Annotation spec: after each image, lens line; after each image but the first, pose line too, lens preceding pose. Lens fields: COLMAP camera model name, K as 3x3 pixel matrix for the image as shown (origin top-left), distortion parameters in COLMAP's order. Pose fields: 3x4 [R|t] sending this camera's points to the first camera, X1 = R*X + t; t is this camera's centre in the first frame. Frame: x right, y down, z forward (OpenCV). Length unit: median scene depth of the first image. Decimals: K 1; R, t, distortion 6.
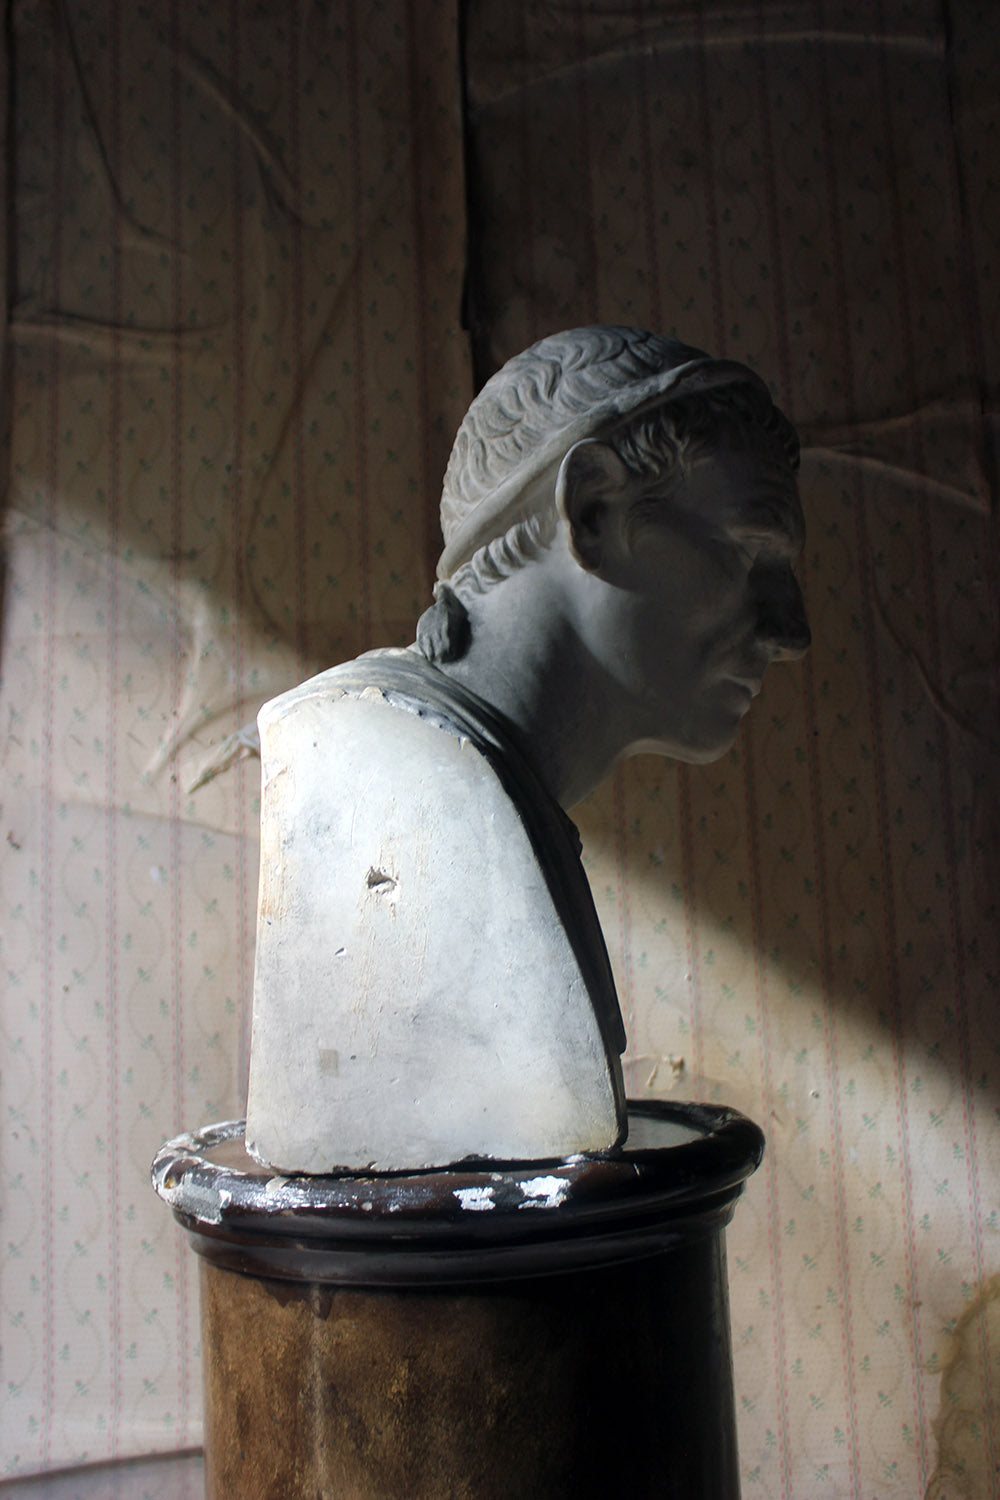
lens RADIAL K [[1487.4, 0, 501.0], [0, 1487.4, 749.1], [0, 0, 1]] dist [-0.141133, 0.145976]
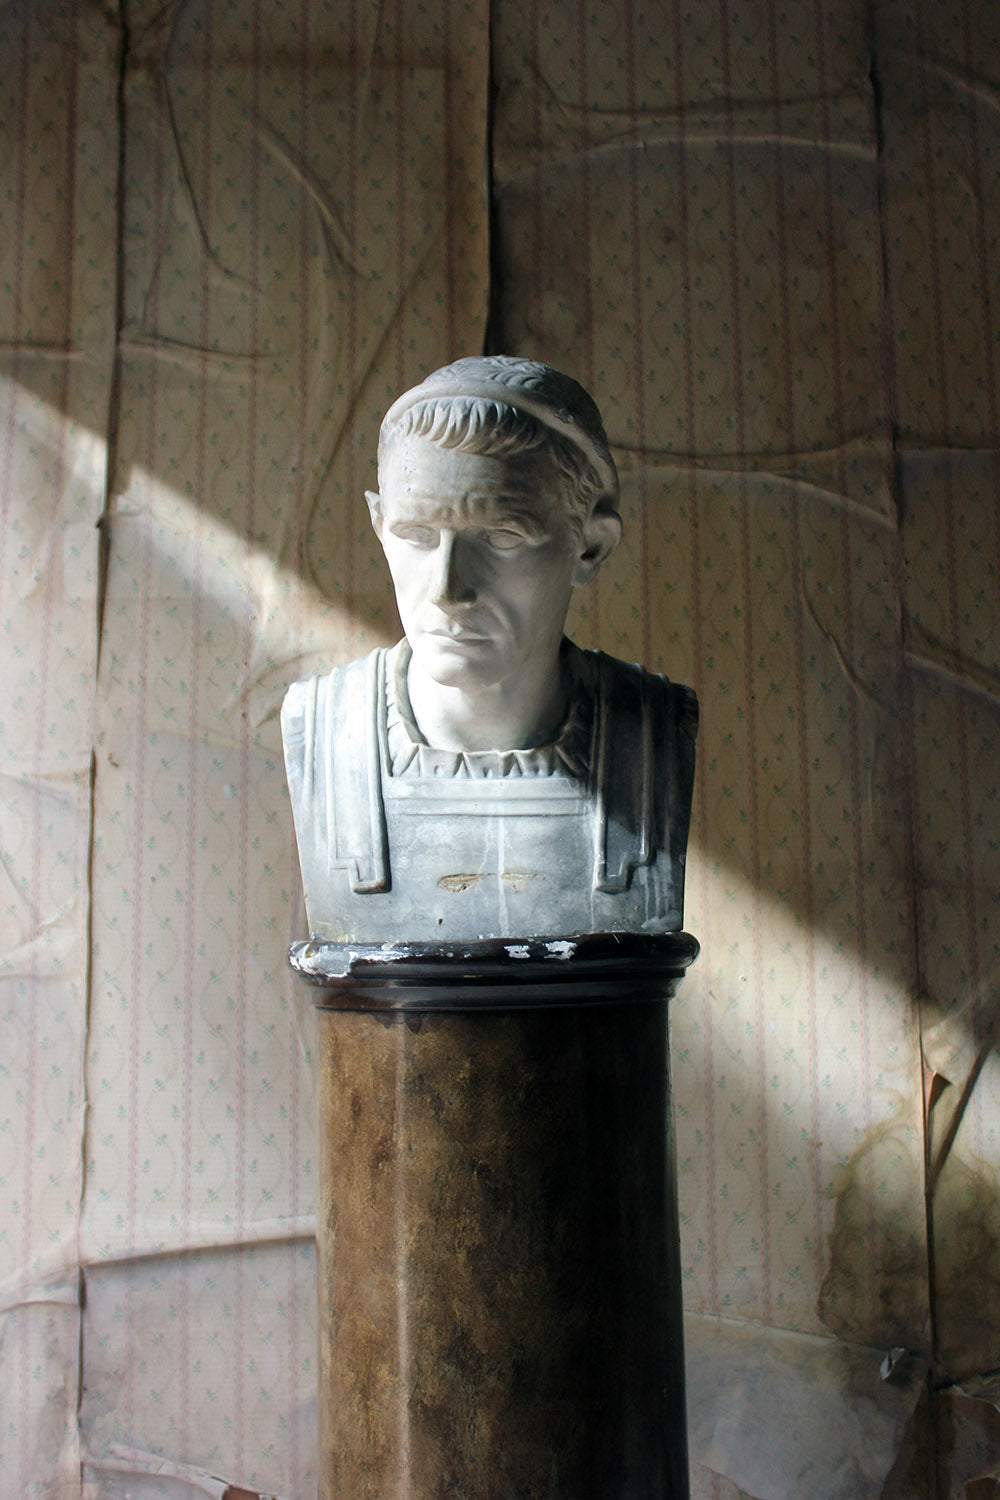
lens RADIAL K [[1598.9, 0, 501.9], [0, 1598.9, 741.5], [0, 0, 1]] dist [-0.136045, 0.136016]
pose [[0.998752, 0.033668, 0.036887, -0.052314], [-0.033477, 0.999423, -0.005770, 0.042886], [-0.037060, 0.004528, 0.999303, -0.362039]]
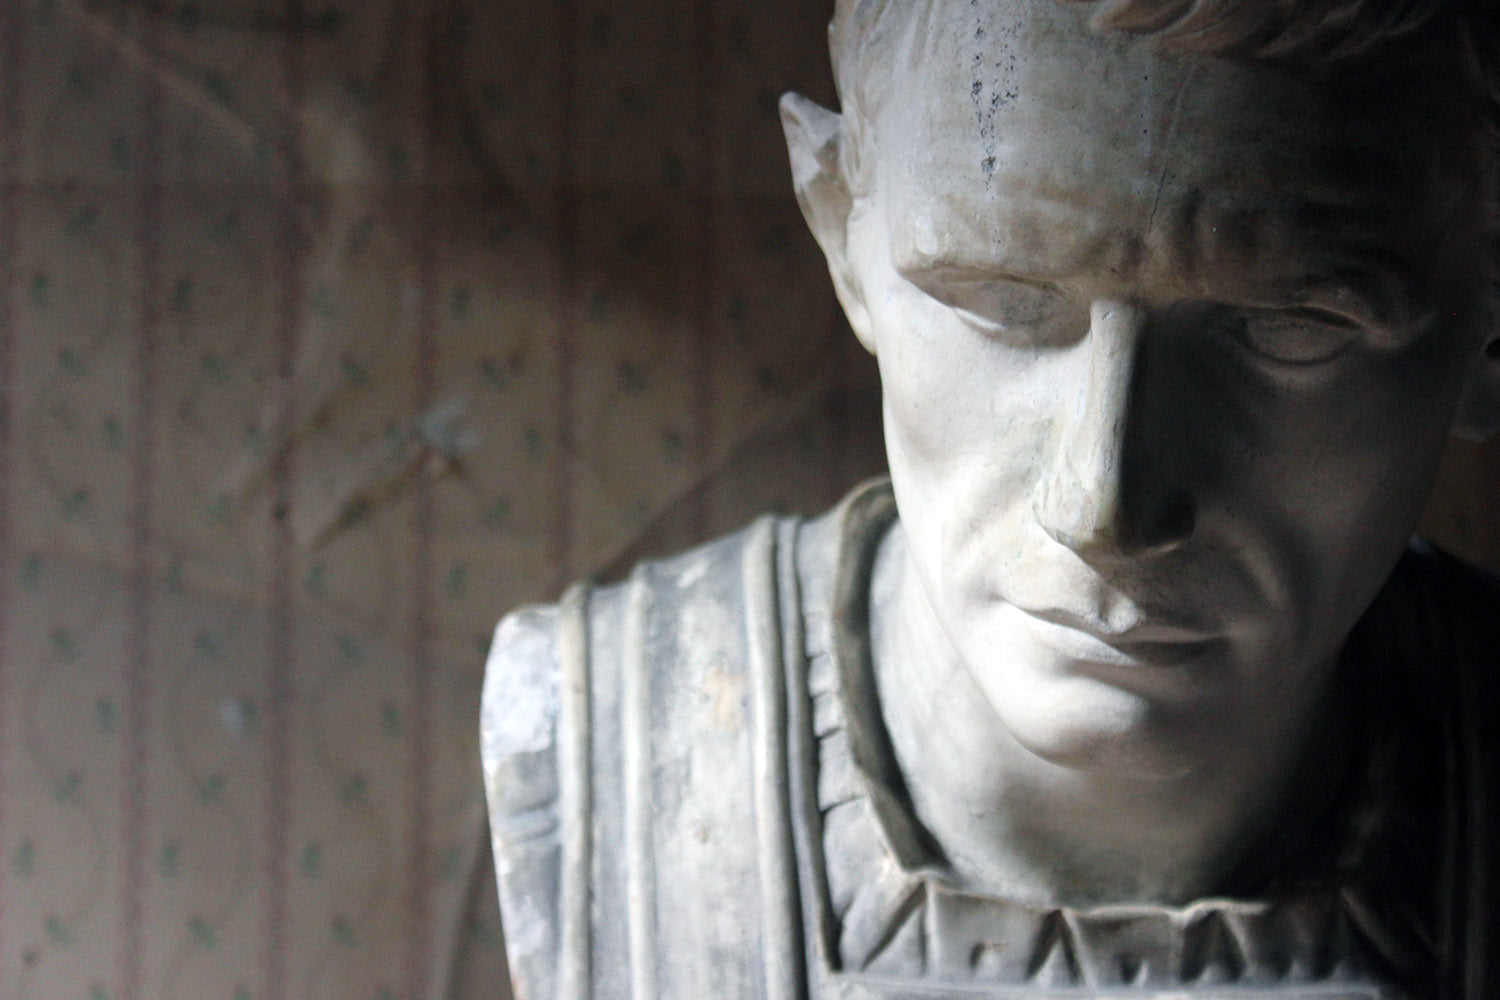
lens RADIAL K [[3278.5, 0, 750.0], [0, 3278.5, 495.0], [0, 0, 1]] dist [0.022949, 0.147249]
pose [[0.996161, 0.050313, 0.071636, -0.148990], [-0.056680, 0.994345, 0.089811, -0.087305], [-0.066712, -0.093527, 0.993379, -0.034921]]
